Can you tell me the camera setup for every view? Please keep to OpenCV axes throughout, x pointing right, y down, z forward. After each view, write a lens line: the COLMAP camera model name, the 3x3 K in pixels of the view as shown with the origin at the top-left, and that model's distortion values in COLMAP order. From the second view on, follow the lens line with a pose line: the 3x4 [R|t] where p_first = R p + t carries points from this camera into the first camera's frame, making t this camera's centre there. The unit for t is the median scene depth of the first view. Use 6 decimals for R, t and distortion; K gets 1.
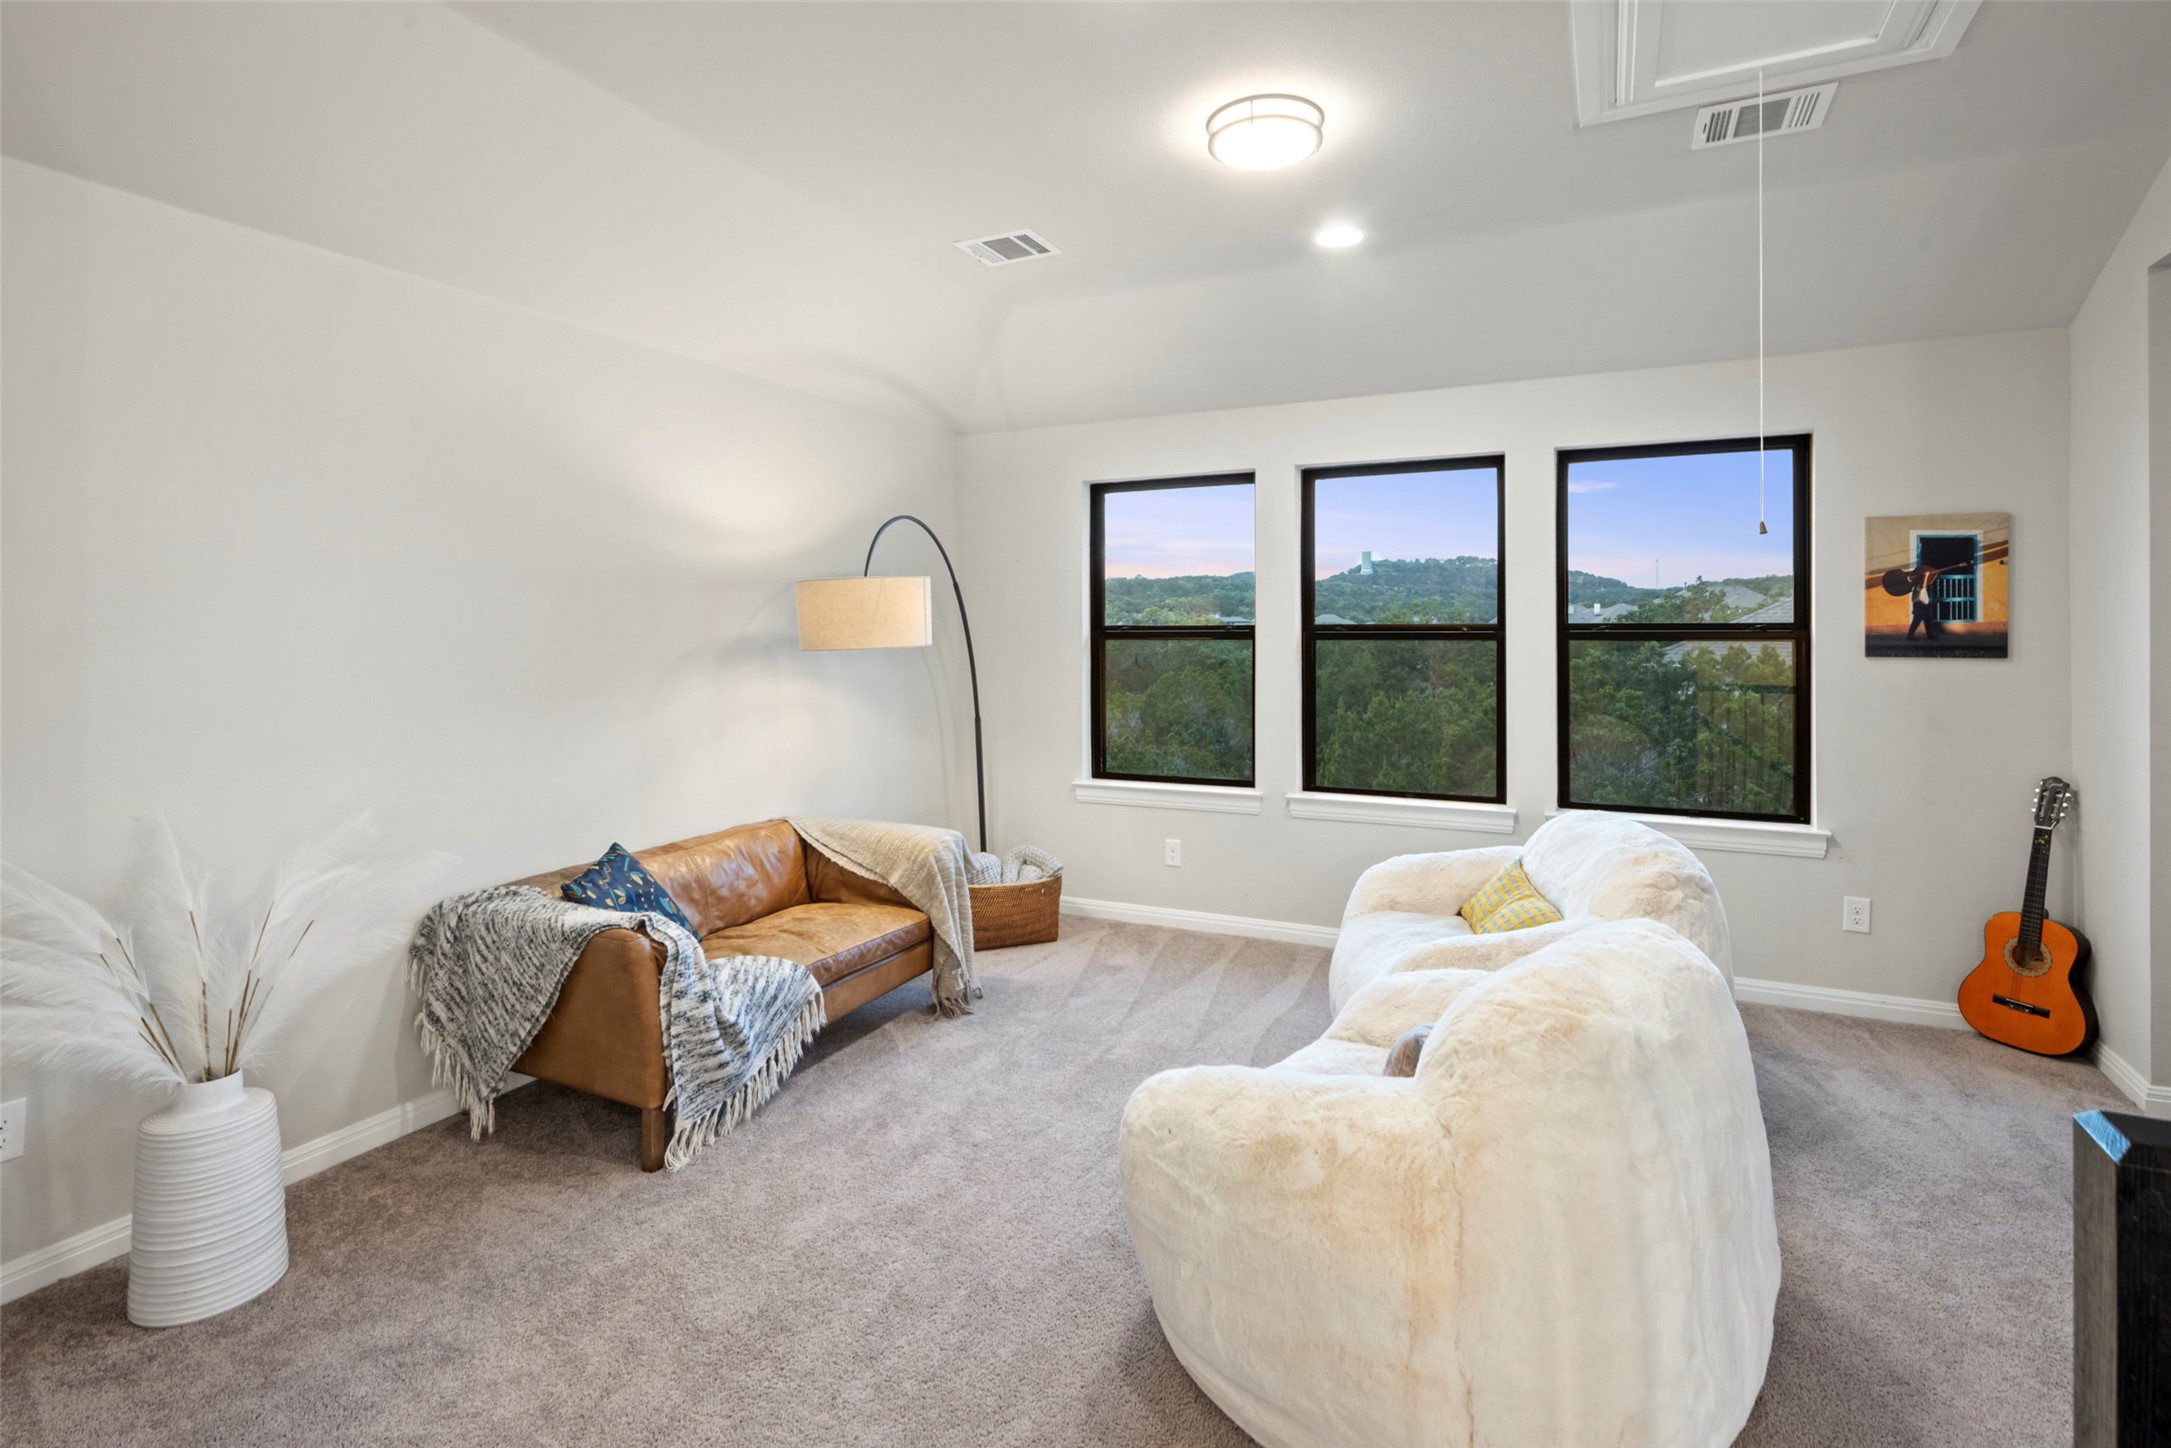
lens RADIAL K [[1047.3, 0, 1109.8], [0, 1047.3, 655.0], [0, 0, 1]] dist [0.002613, 0.000545]
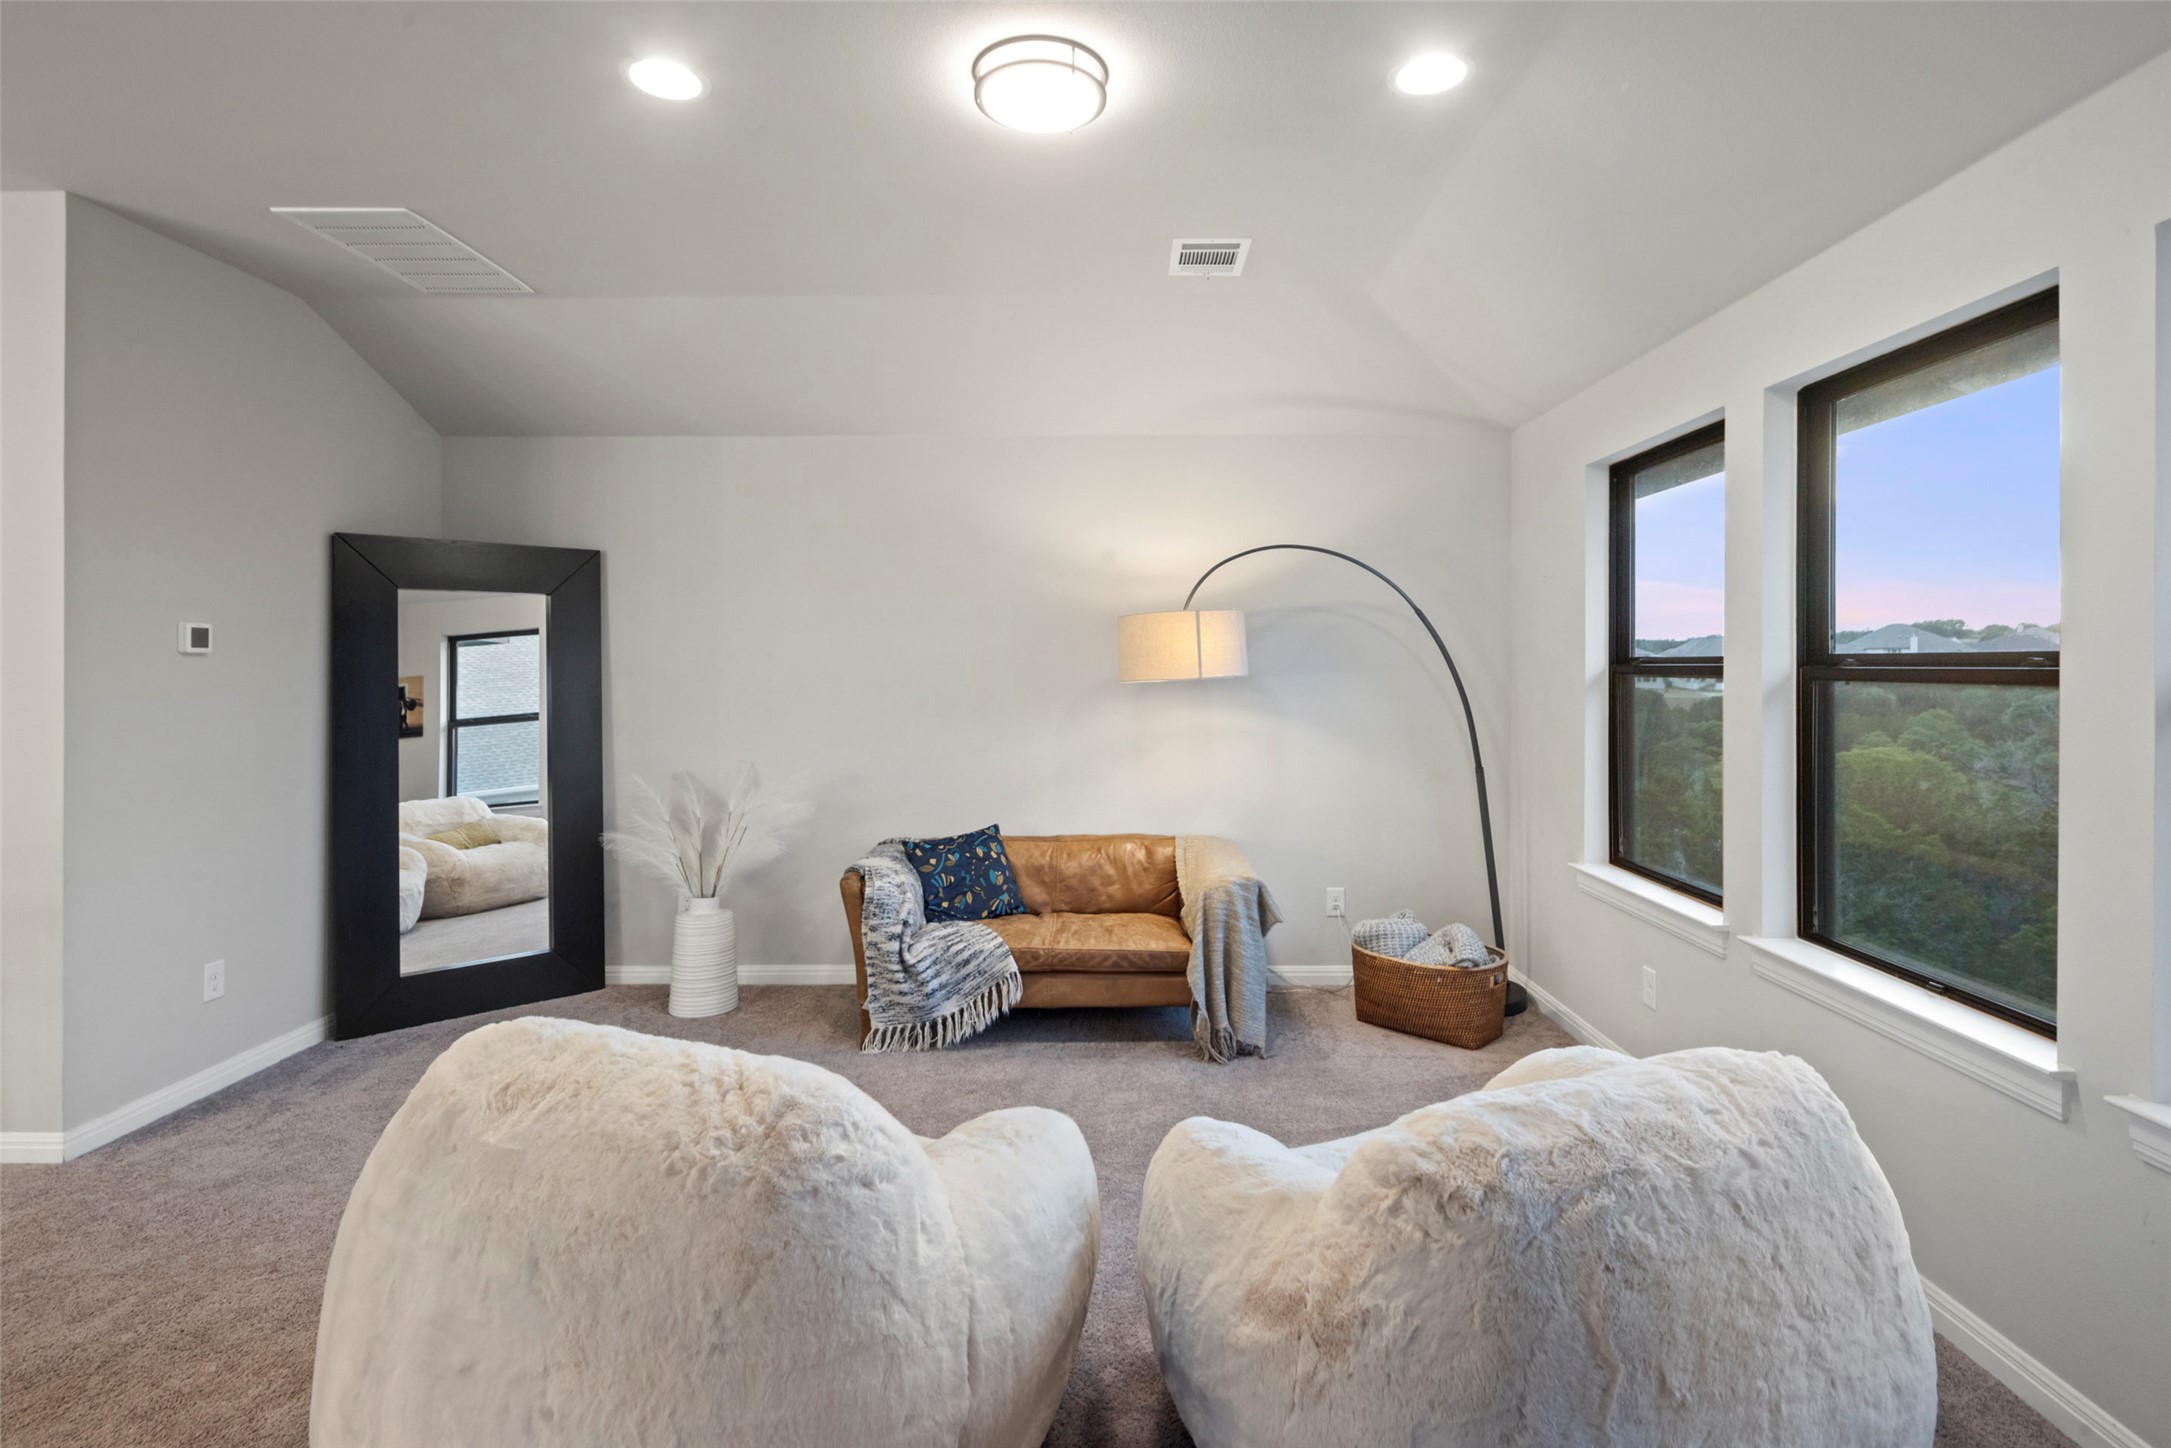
lens RADIAL K [[1079.7, 0, 1083.7], [0, 1079.7, 669.4], [0, 0, 1]] dist [0.000733, 0.000114]
pose [[0.407630, 0.010954, -0.913082, 0.849790], [-0.017271, 0.999842, 0.004285, -0.023377], [0.912984, 0.014024, 0.407754, 0.573613]]
